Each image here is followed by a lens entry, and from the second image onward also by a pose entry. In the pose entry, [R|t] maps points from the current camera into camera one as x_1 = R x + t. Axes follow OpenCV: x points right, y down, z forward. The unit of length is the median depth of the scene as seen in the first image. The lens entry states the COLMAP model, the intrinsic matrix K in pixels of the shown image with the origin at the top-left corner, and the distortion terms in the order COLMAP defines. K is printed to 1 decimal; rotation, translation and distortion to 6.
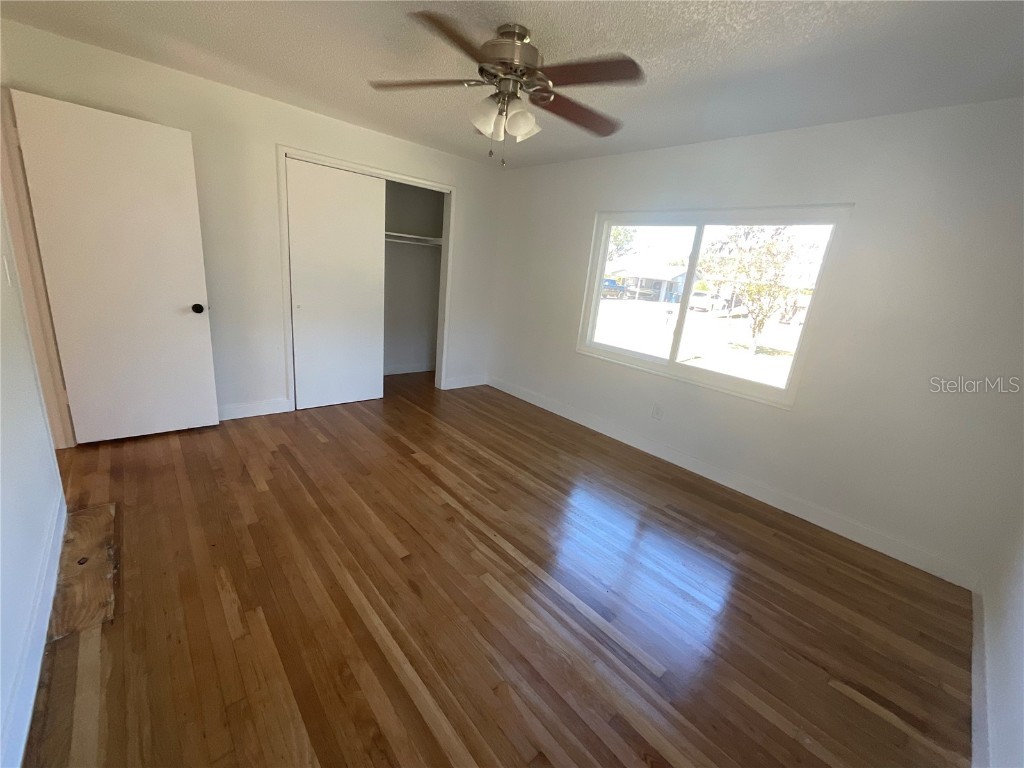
lens RADIAL K [[412.7, 0, 511.1], [0, 412.7, 381.2], [0, 0, 1]] dist [-0.000255, 0.000527]
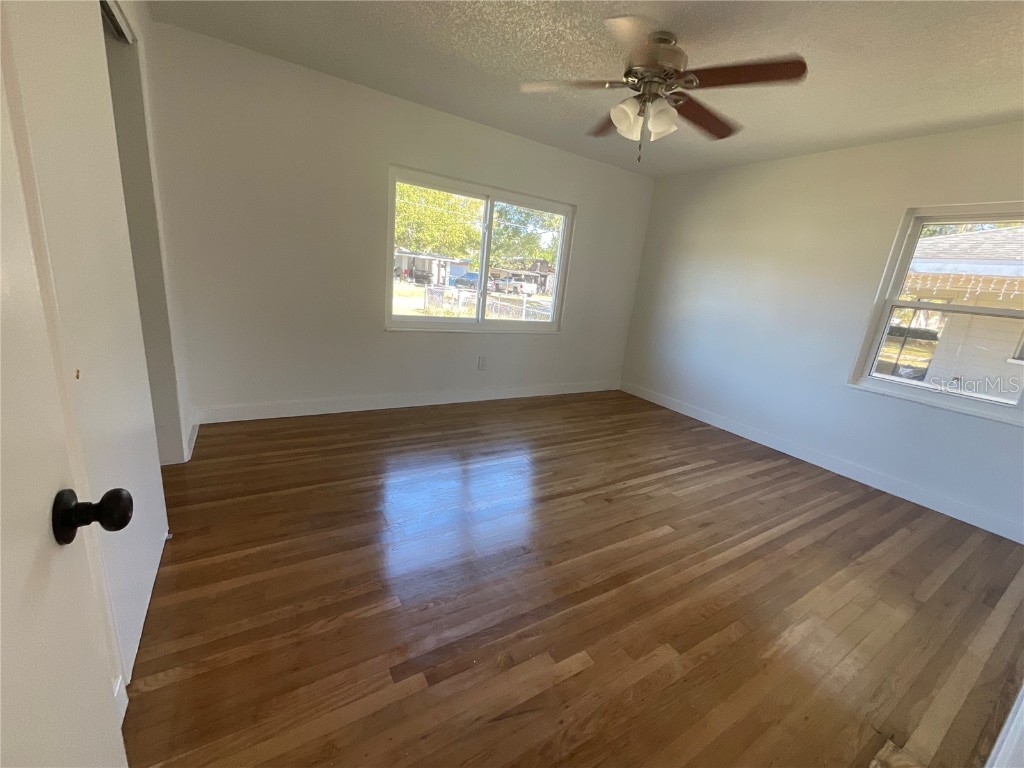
lens RADIAL K [[412.7, 0, 510.5], [0, 412.7, 385.2], [0, 0, 1]] dist [-0.000255, 0.000527]
pose [[0.185810, -0.330571, 0.925309, -1.061895], [0.177862, 0.937468, 0.299198, -0.298471], [-0.966354, 0.108983, 0.232987, 0.954491]]
